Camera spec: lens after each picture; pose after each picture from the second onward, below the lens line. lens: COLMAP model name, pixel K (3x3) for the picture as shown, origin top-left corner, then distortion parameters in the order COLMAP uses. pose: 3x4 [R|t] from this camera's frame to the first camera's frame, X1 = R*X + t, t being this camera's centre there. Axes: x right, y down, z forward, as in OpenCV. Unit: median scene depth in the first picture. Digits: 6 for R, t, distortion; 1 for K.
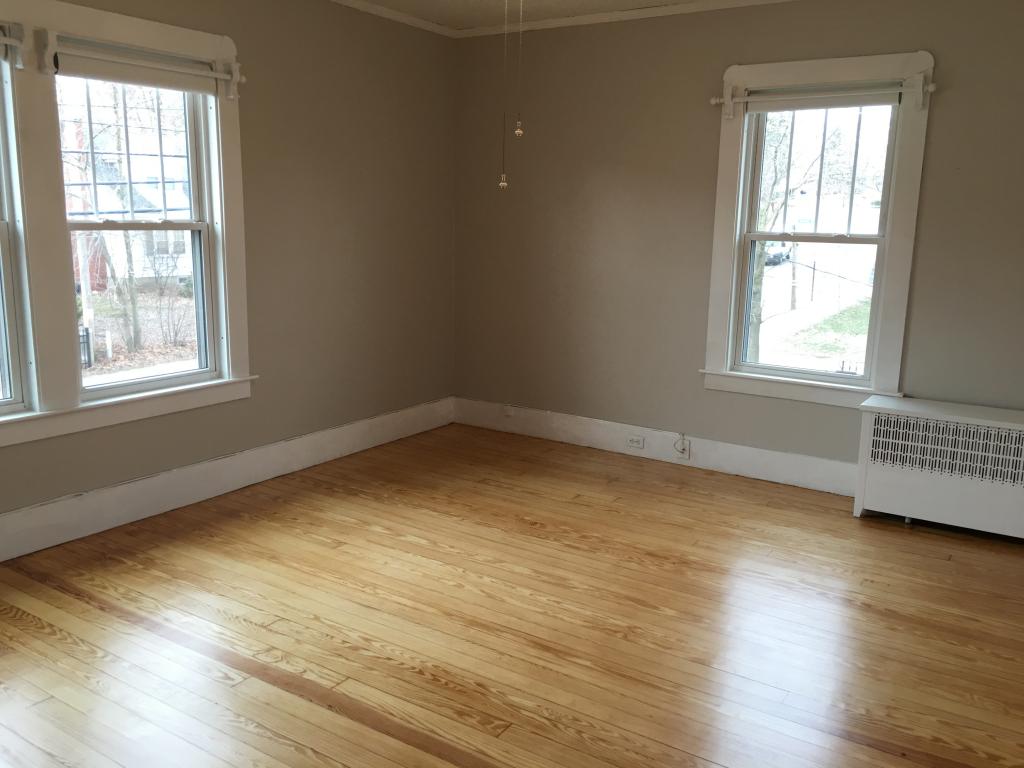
lens RADIAL K [[874.6, 0, 518.3], [0, 874.6, 389.9], [0, 0, 1]] dist [0.056316, -0.062722]
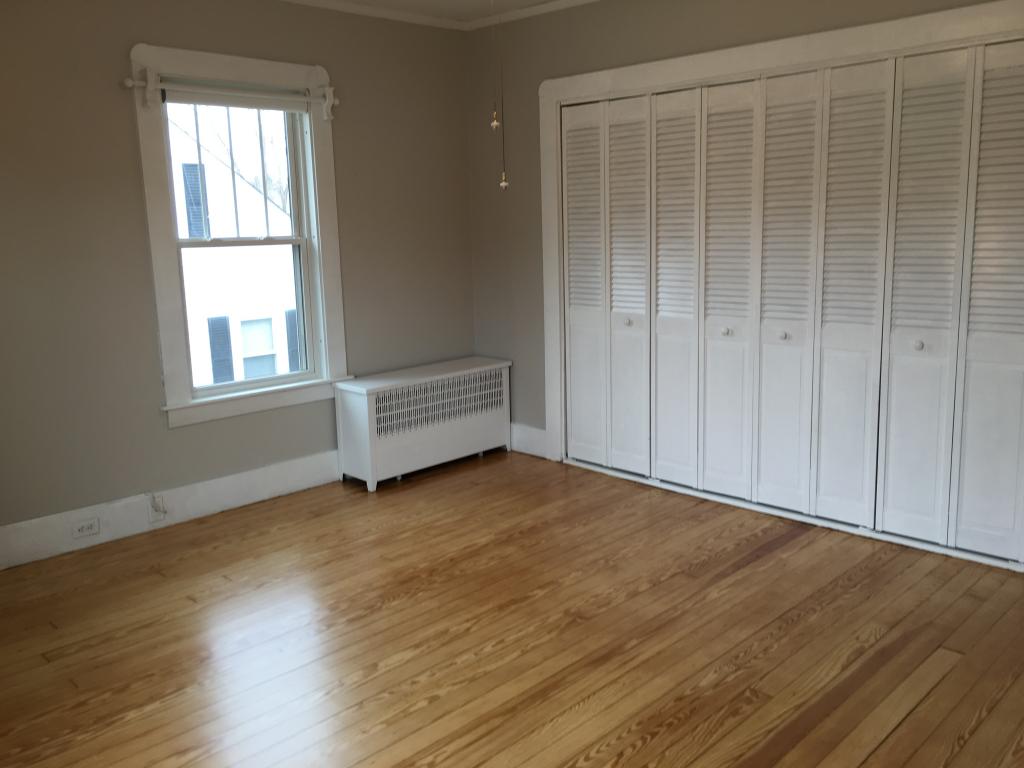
lens RADIAL K [[874.6, 0, 505.1], [0, 874.6, 382.0], [0, 0, 1]] dist [0.056316, -0.062722]
pose [[0.197777, -0.206848, 0.958174, -0.640073], [0.219653, 0.961978, 0.162331, -0.136354], [-0.955320, 0.178361, 0.235692, 0.608138]]
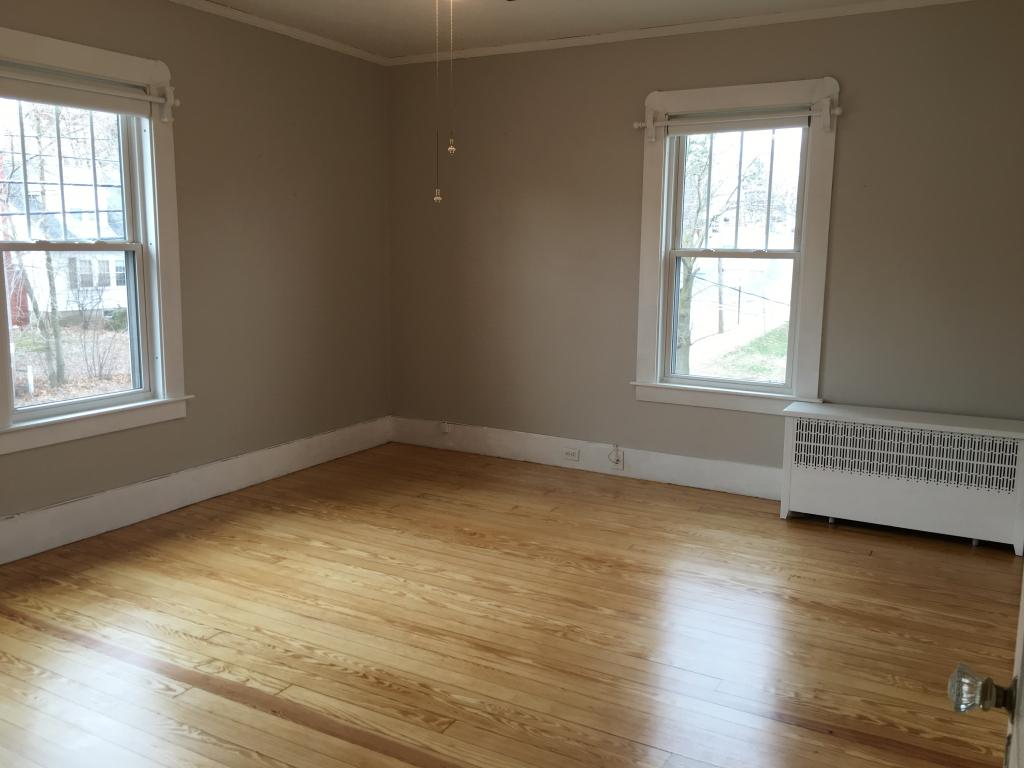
lens RADIAL K [[874.6, 0, 507.9], [0, 874.6, 381.8], [0, 0, 1]] dist [0.056316, -0.062722]
pose [[0.997879, -0.018826, 0.062309, -0.002176], [0.021420, 0.998920, -0.041226, 0.019878], [-0.061466, 0.042473, 0.997205, -0.023203]]
